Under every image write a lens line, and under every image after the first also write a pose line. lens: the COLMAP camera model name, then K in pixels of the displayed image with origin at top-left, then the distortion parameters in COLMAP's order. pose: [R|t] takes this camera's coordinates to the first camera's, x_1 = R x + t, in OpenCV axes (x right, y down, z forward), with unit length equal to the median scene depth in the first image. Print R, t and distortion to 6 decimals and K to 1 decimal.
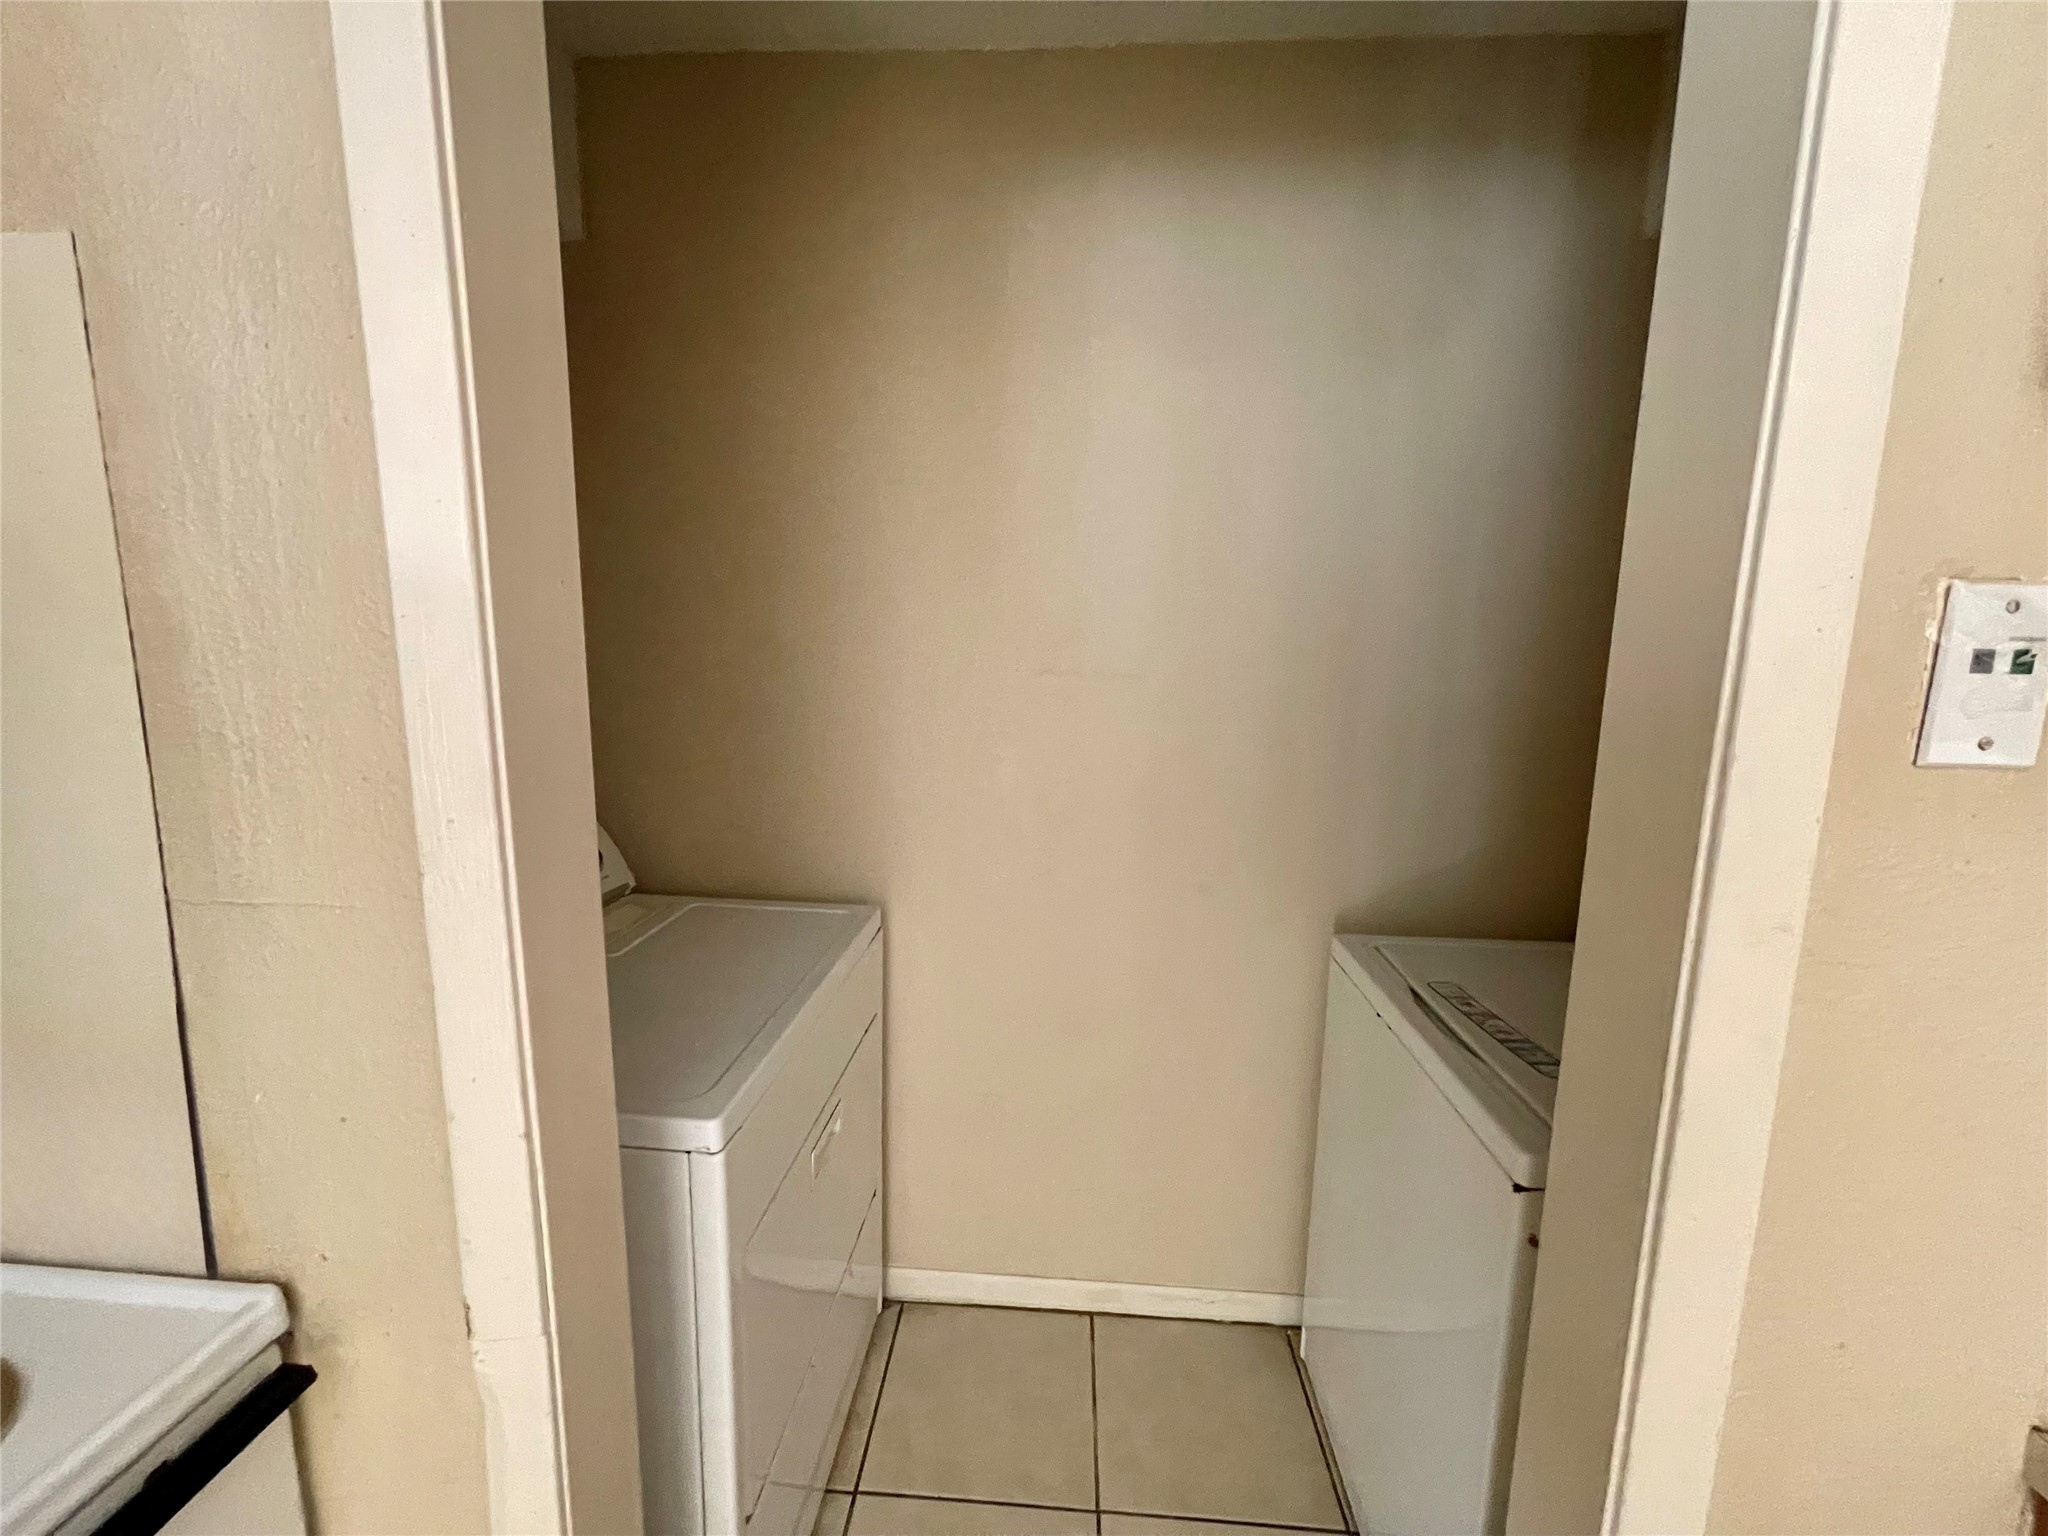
lens RADIAL K [[834.1, 0, 1018.6], [0, 834.1, 765.9], [0, 0, 1]] dist [-0.000314, 0.000165]
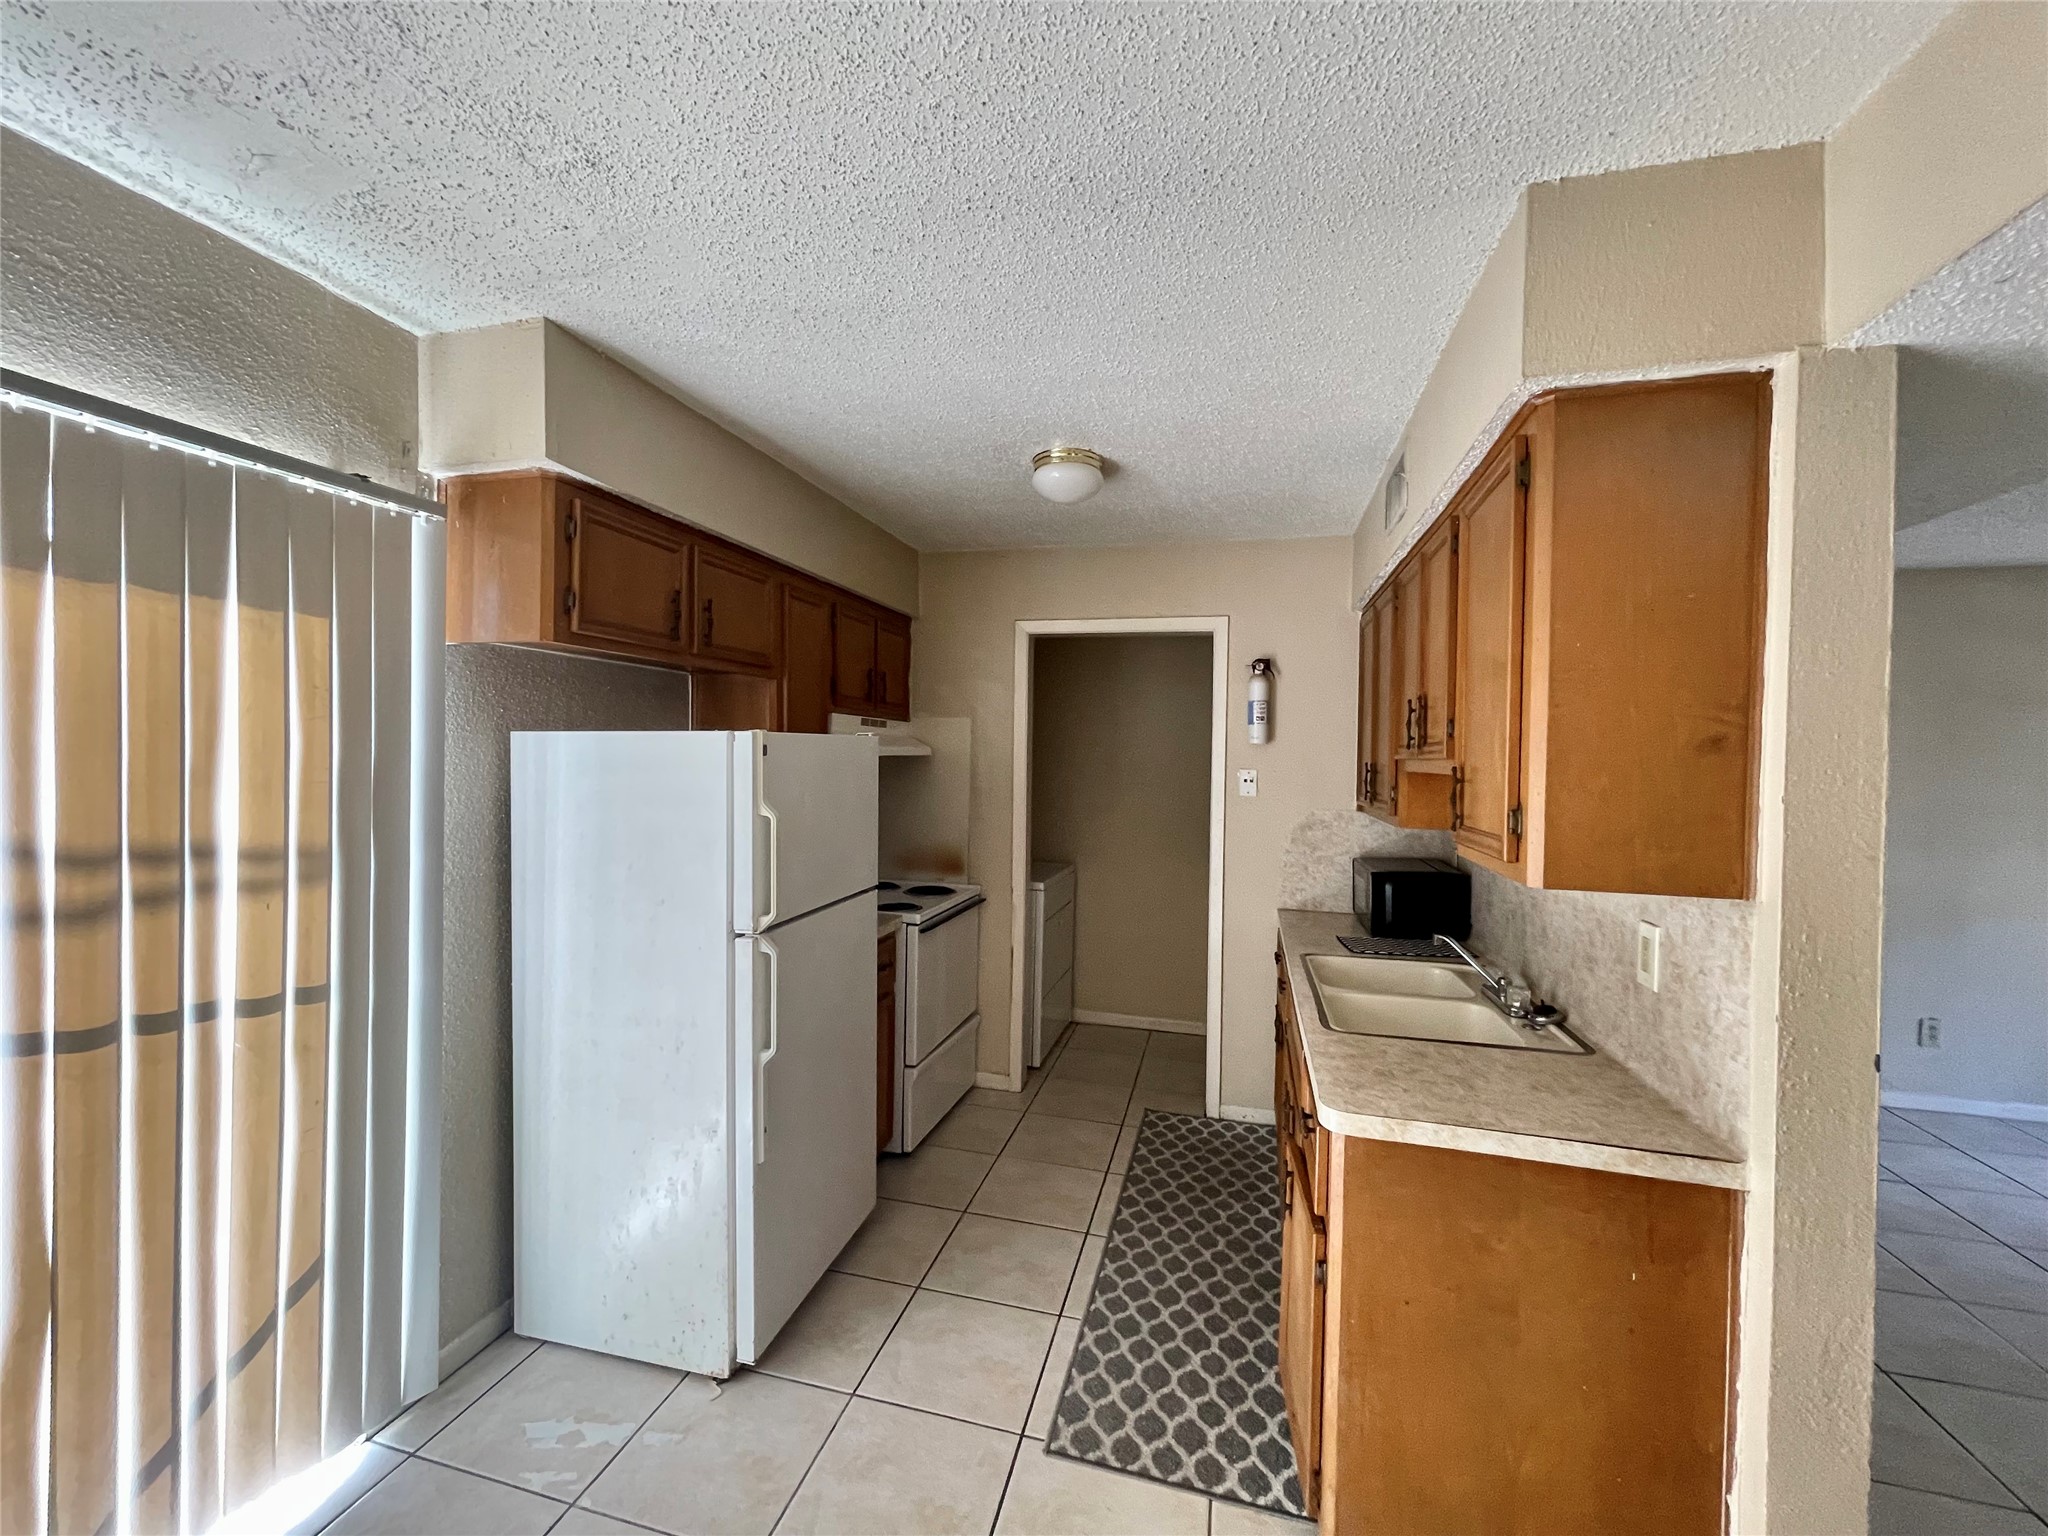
lens RADIAL K [[834.1, 0, 1018.6], [0, 834.1, 765.9], [0, 0, 1]] dist [-0.000314, 0.000165]
pose [[0.980859, 0.006166, -0.194620, 0.178870], [-0.032738, 0.990492, -0.133615, 0.206443], [0.191946, 0.137429, 0.971736, -1.705883]]
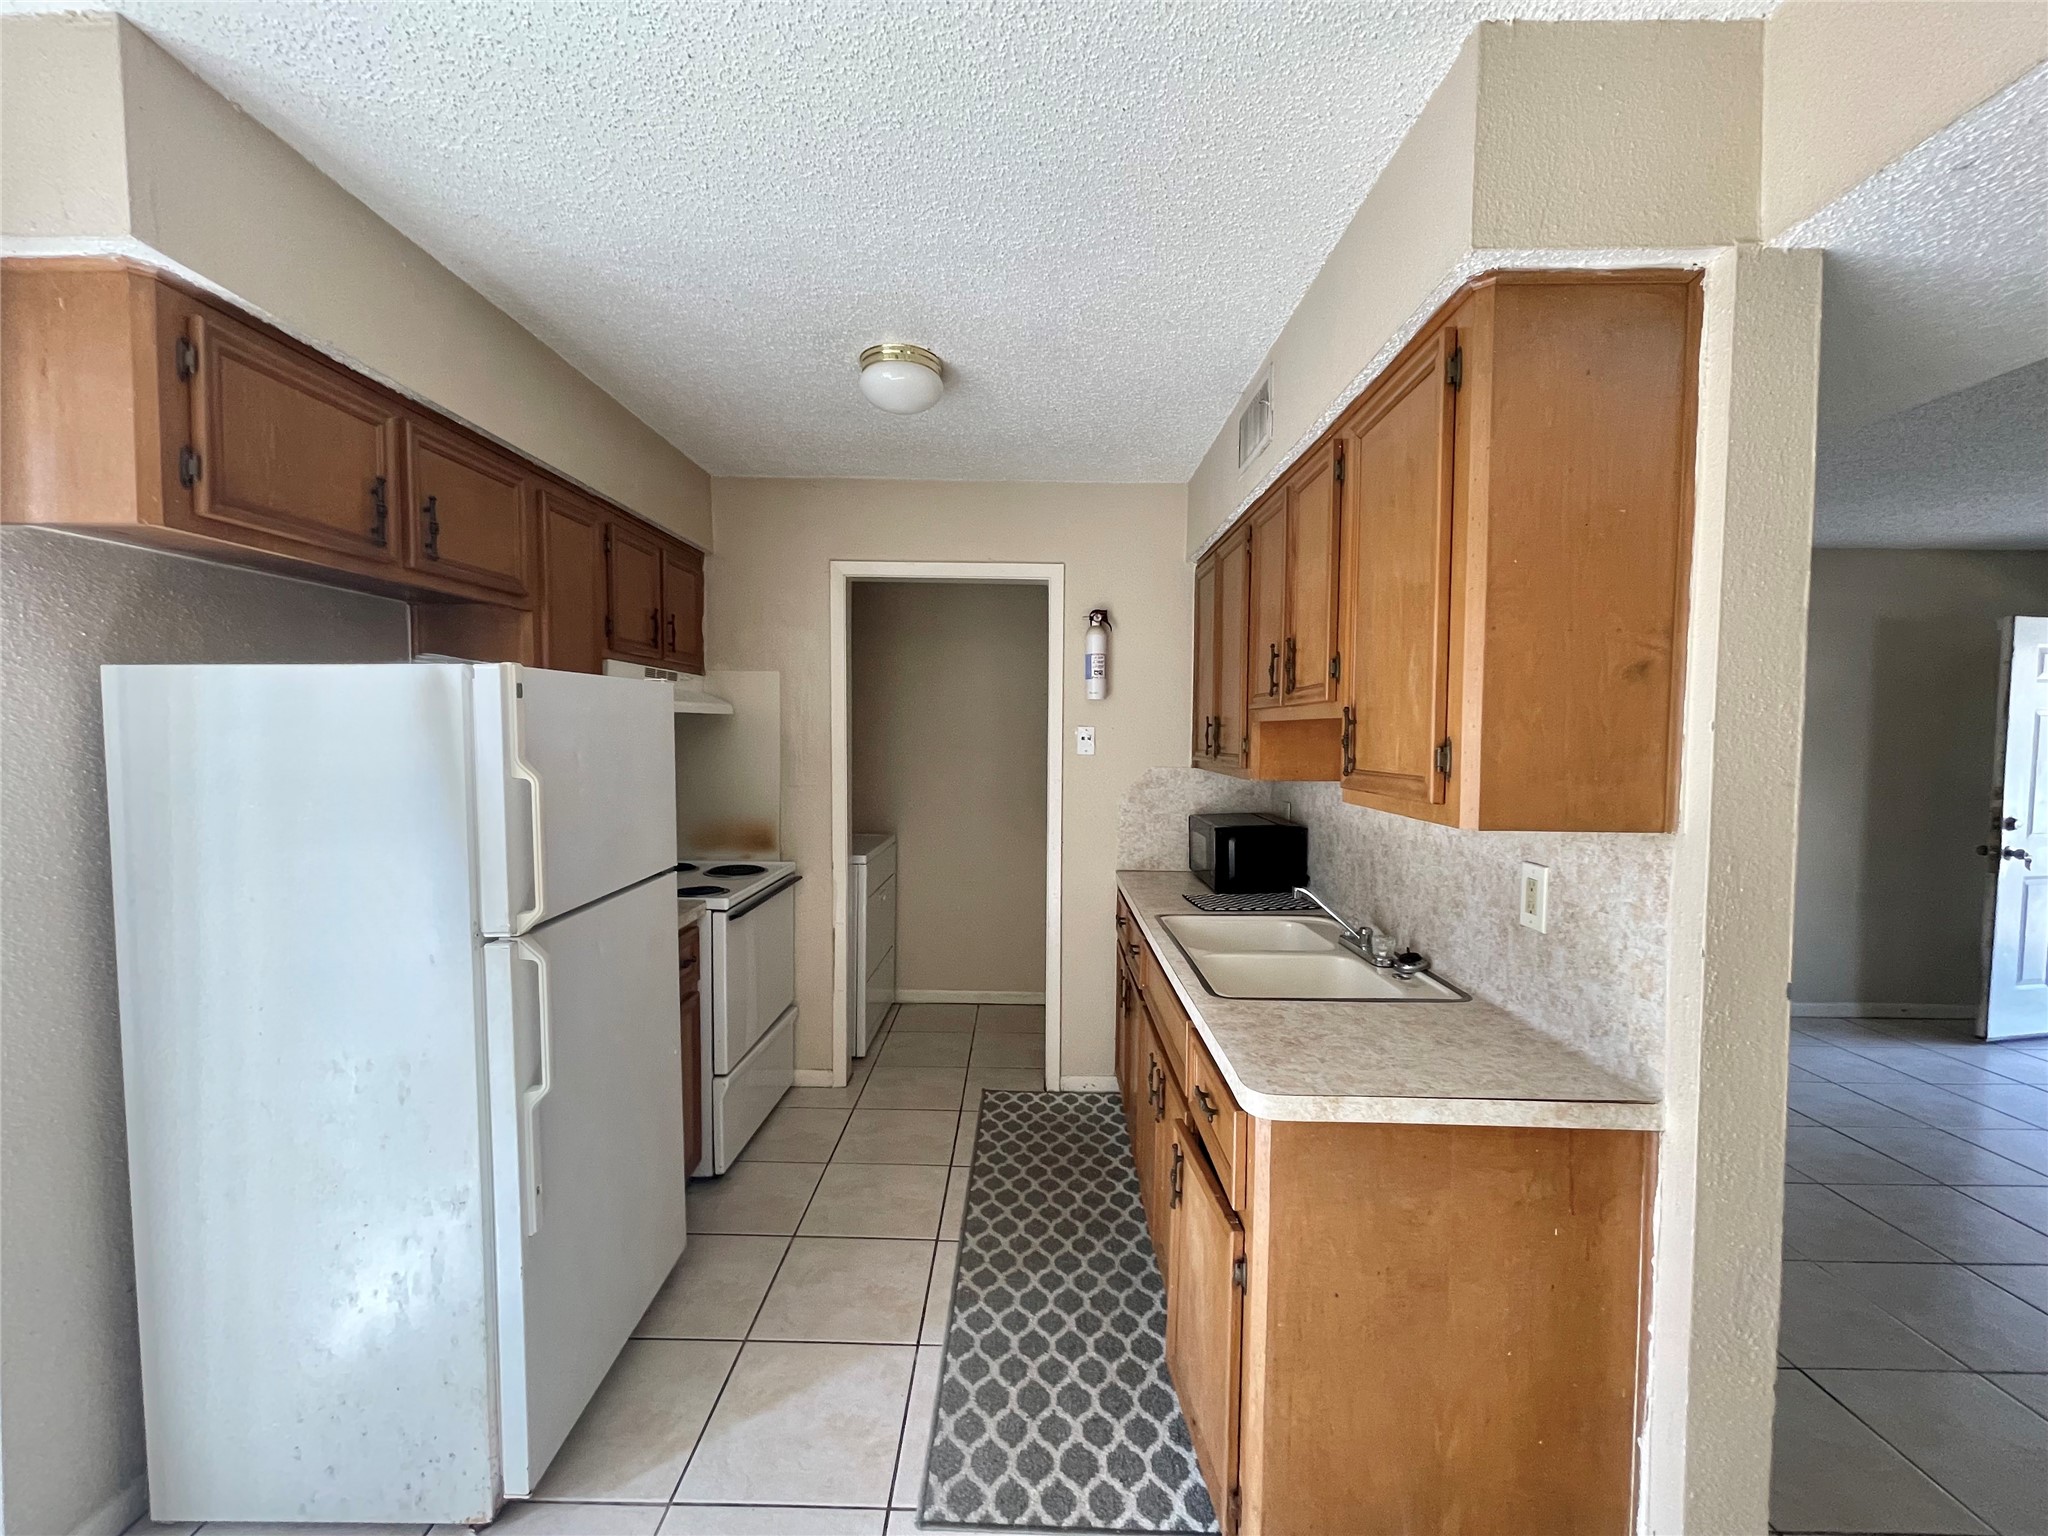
lens RADIAL K [[834.1, 0, 1018.6], [0, 834.1, 765.9], [0, 0, 1]] dist [-0.000314, 0.000165]
pose [[0.998756, -0.007718, 0.049260, 0.085453], [0.012784, 0.994561, -0.103367, 0.213527], [-0.048195, 0.103868, 0.993423, -1.535389]]
